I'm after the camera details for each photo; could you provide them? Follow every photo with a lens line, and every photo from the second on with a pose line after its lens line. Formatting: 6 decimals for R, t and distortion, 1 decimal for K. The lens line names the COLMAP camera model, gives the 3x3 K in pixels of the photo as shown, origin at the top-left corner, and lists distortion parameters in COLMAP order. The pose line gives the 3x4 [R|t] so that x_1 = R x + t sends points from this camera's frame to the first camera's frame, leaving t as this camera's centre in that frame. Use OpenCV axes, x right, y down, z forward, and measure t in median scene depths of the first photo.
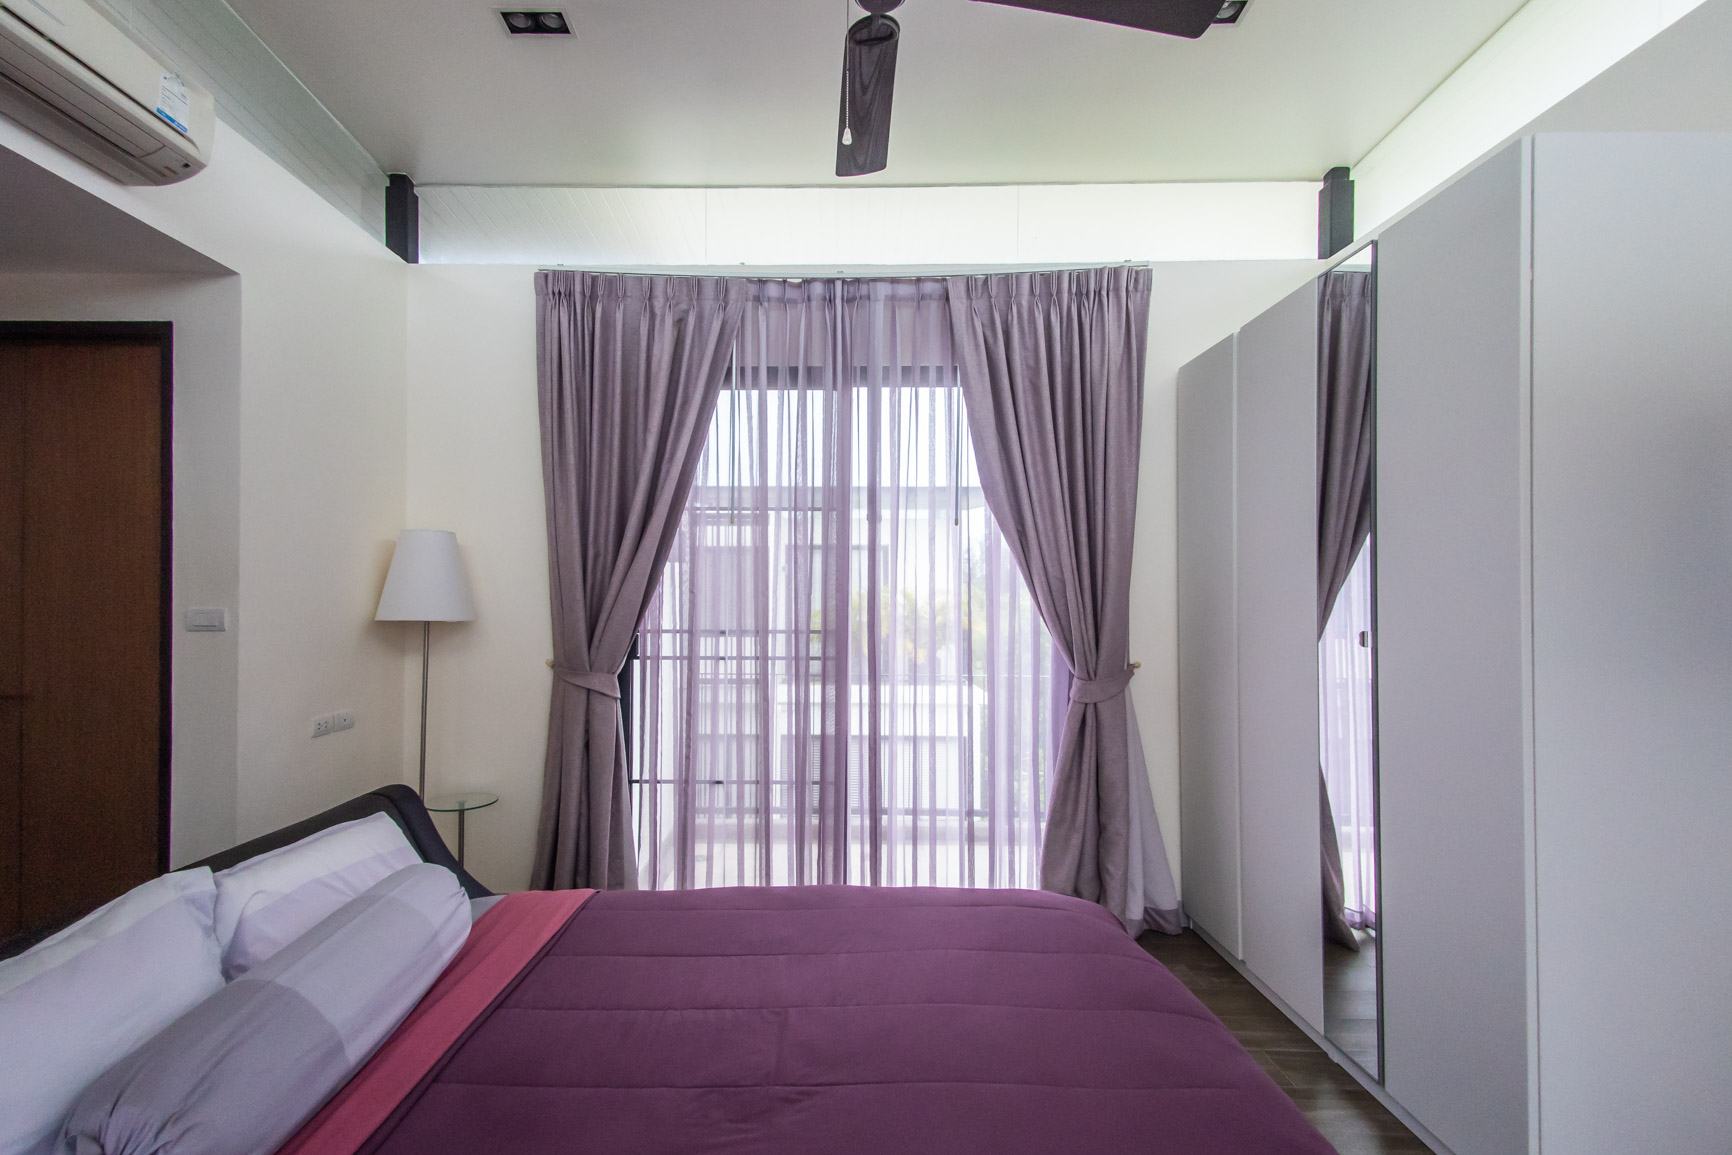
lens RADIAL K [[832.7, 0, 869.7], [0, 832.7, 576.9], [0, 0, 1]] dist [0.047135, -0.009706]
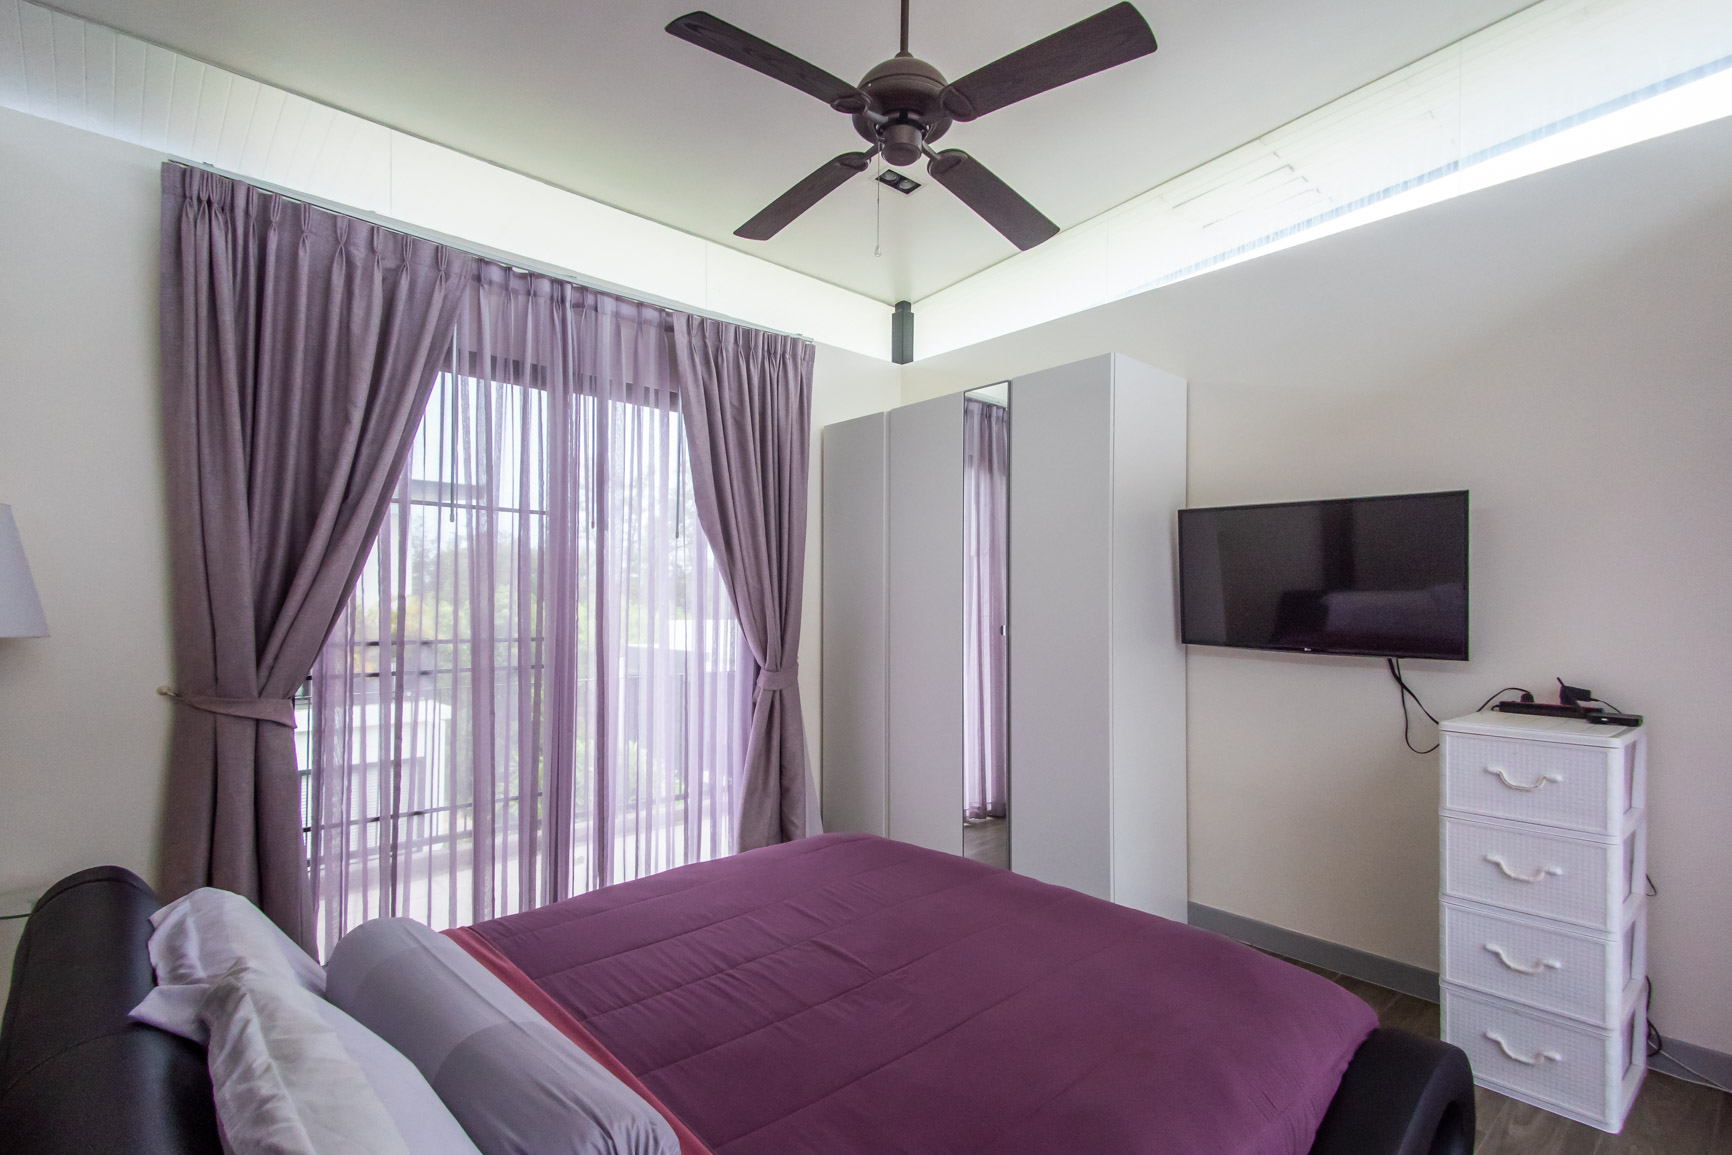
lens RADIAL K [[832.7, 0, 876.6], [0, 832.7, 588.5], [0, 0, 1]] dist [0.047135, -0.009706]
pose [[0.722149, 0.014632, 0.691582, -0.462327], [-0.019248, 0.999814, -0.001054, 0.000775], [-0.691469, -0.012550, 0.722297, 0.020961]]
